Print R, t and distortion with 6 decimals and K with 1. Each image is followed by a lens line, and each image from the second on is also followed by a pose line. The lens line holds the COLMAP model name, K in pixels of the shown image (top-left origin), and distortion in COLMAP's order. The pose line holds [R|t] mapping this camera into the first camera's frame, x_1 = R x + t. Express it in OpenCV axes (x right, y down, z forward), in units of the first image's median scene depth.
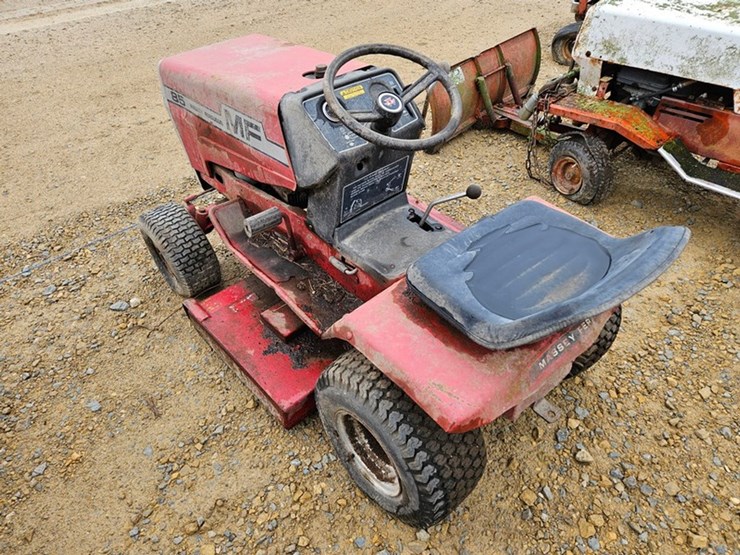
lens RADIAL K [[492.2, 0, 372.1], [0, 492.2, 272.7], [0, 0, 1]] dist [0.069776, -0.055078]
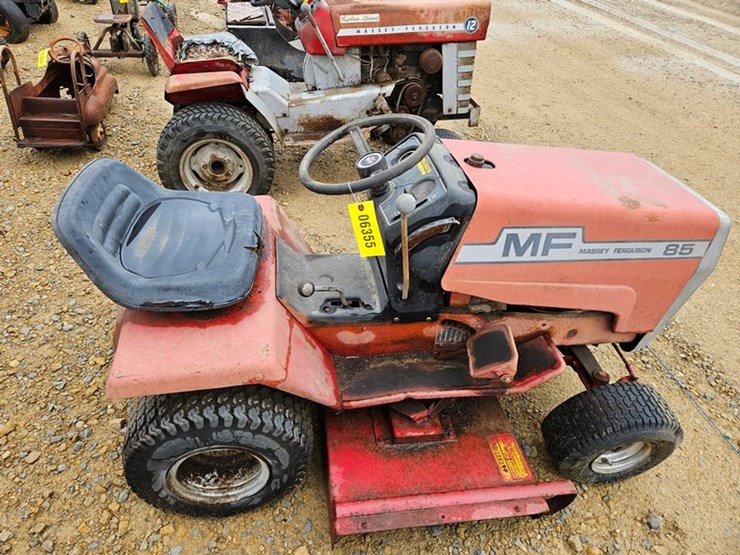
lens RADIAL K [[494.0, 0, 357.8], [0, 494.0, 273.9], [0, 0, 1]] dist [0.068178, -0.056667]
pose [[-0.562540, 0.476321, -0.675771, 0.604165], [-0.605087, 0.319796, 0.729109, -0.713168], [0.563400, 0.819053, 0.108317, 0.772182]]
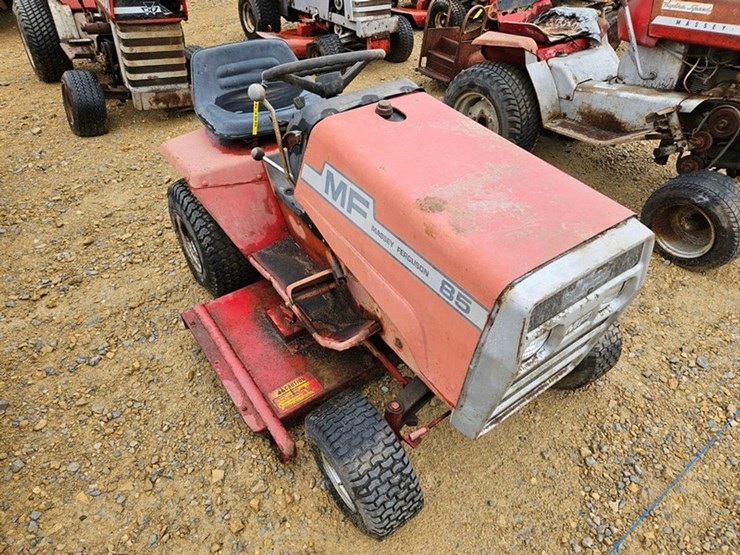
lens RADIAL K [[495.9, 0, 374.2], [0, 495.9, 279.0], [0, 0, 1]] dist [0.069573, -0.056872]
pose [[-0.992233, -0.084950, 0.090867, -0.156858], [0.079646, 0.127246, 0.988668, -1.028744], [-0.095550, 0.988227, -0.119492, 1.153100]]
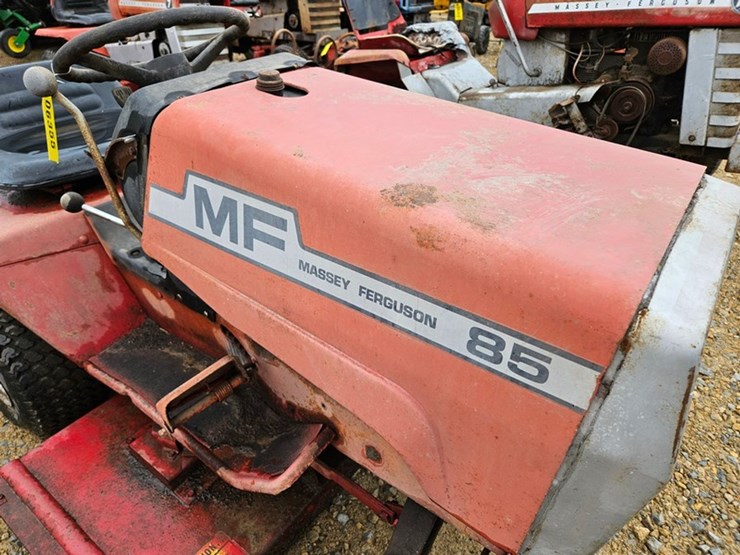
lens RADIAL K [[498.8, 0, 365.7], [0, 498.8, 287.9], [0, 0, 1]] dist [0.062086, -0.057167]
pose [[-0.984059, 0.114587, -0.136008, -0.084514], [-0.105693, 0.238239, 0.965438, -0.741277], [0.143029, 0.964423, -0.222331, 1.112554]]
